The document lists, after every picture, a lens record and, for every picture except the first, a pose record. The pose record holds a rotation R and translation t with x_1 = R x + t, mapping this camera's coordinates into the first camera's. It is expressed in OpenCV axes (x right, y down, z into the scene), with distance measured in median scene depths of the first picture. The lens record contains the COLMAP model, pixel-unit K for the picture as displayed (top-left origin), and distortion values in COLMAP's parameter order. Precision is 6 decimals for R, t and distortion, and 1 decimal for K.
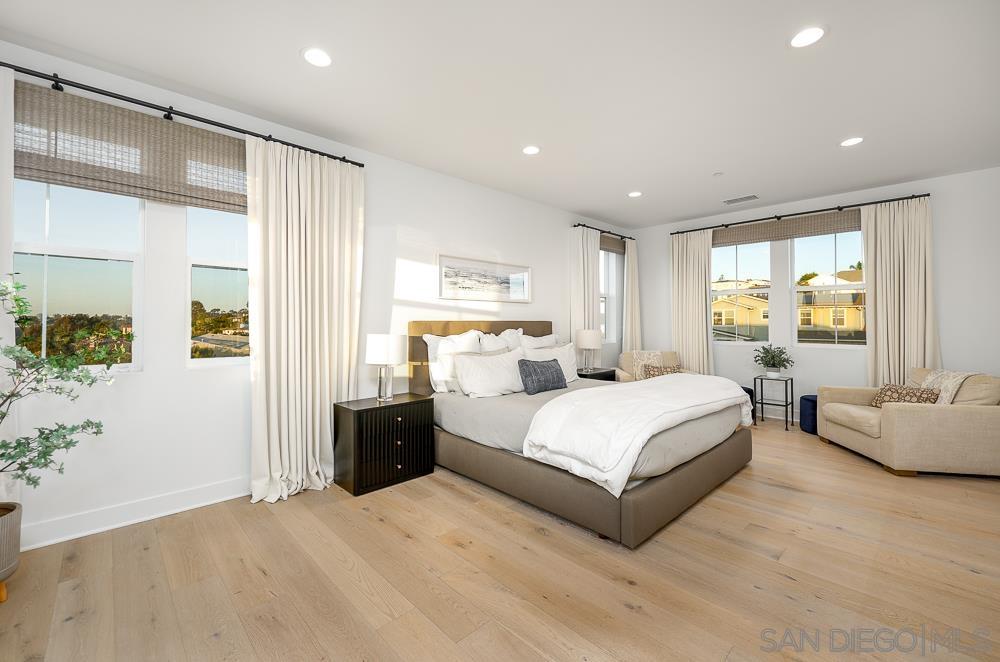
lens RADIAL K [[408.5, 0, 495.7], [0, 408.5, 326.9], [0, 0, 1]] dist [0.017287, 0.000226]
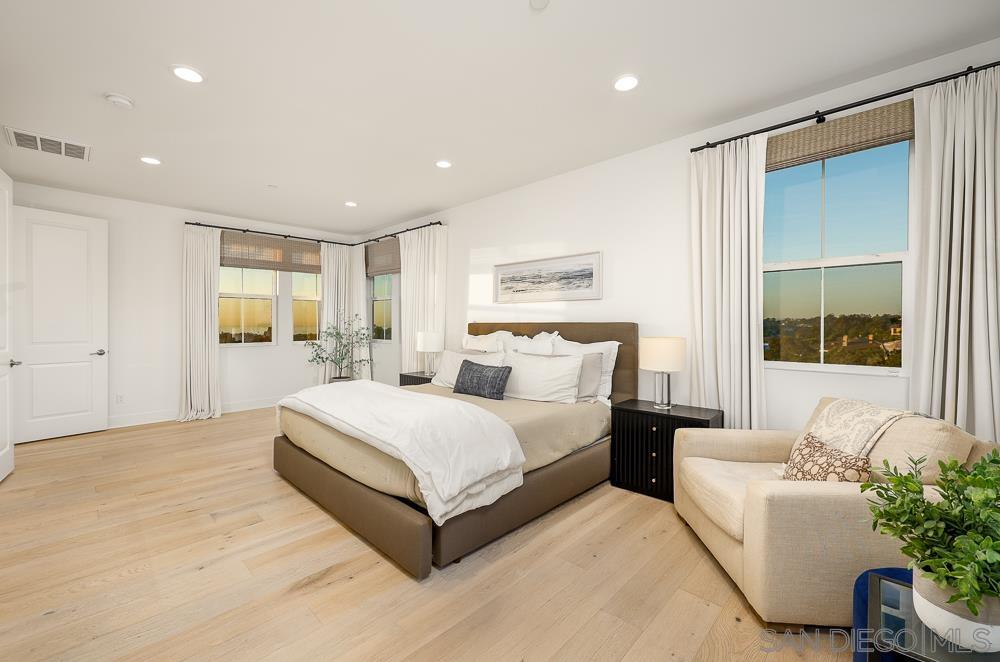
lens RADIAL K [[408.5, 0, 496.0], [0, 408.5, 321.8], [0, 0, 1]] dist [0.017287, 0.000226]
pose [[0.048242, 0.007639, -0.998806, 0.998430], [-0.021616, 0.999745, 0.006602, -0.021830], [0.998602, 0.021271, 0.048395, 0.911115]]
